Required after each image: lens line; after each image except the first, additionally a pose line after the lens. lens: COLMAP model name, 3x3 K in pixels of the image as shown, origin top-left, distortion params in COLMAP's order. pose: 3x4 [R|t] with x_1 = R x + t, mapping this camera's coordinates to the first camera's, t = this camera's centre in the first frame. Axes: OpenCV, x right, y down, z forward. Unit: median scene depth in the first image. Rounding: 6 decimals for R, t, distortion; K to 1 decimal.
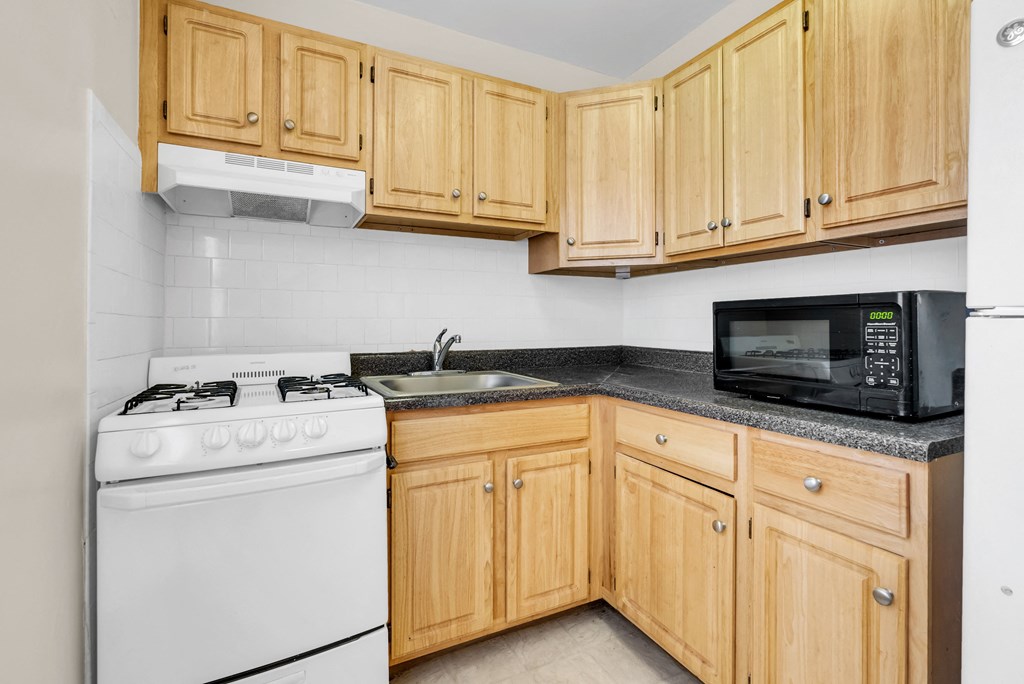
lens RADIAL K [[477.9, 0, 522.2], [0, 477.9, 315.2], [0, 0, 1]] dist [-0.009196, 0.002023]
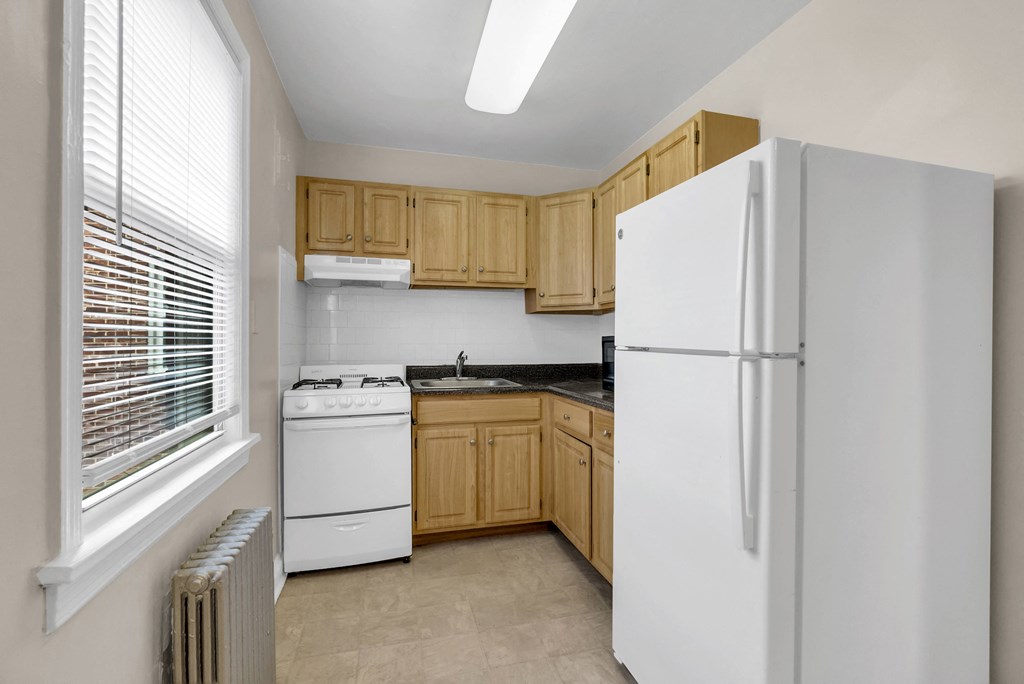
lens RADIAL K [[477.9, 0, 528.3], [0, 477.9, 335.8], [0, 0, 1]] dist [-0.009196, 0.002023]
pose [[0.981346, -0.000211, -0.192248, 0.444306], [0.000628, 0.999998, 0.002107, -0.031925], [0.192247, -0.002189, 0.981344, -0.646560]]
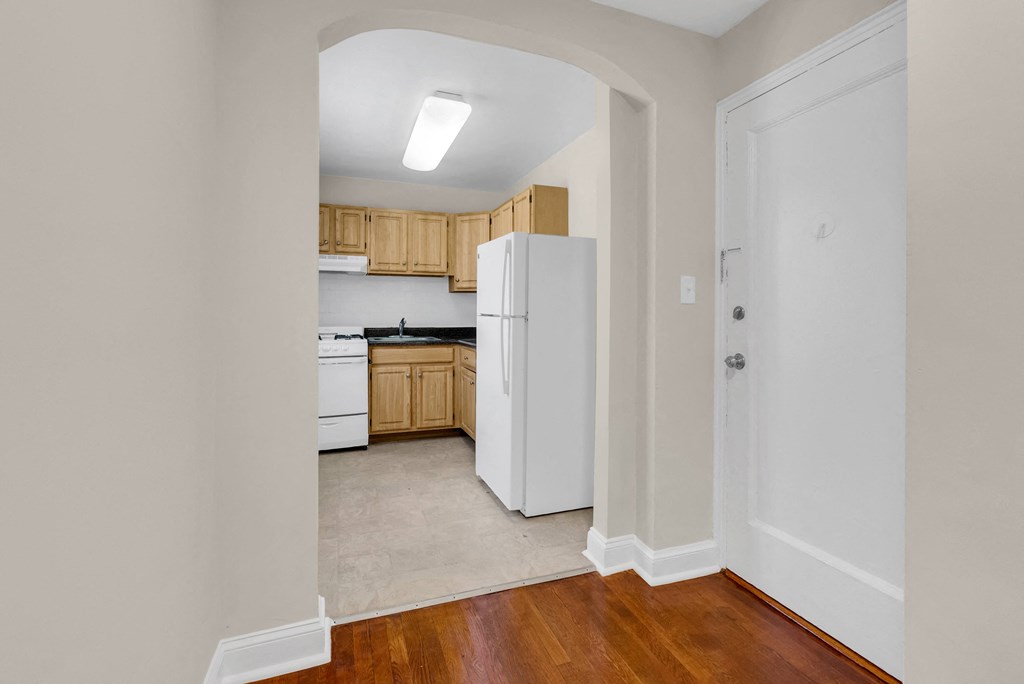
lens RADIAL K [[477.9, 0, 530.3], [0, 477.9, 311.1], [0, 0, 1]] dist [-0.009196, 0.002023]
pose [[0.994757, 0.005576, -0.102119, 0.860427], [-0.004467, 0.999929, 0.011084, -0.040792], [0.102173, -0.010570, 0.994710, -1.568520]]
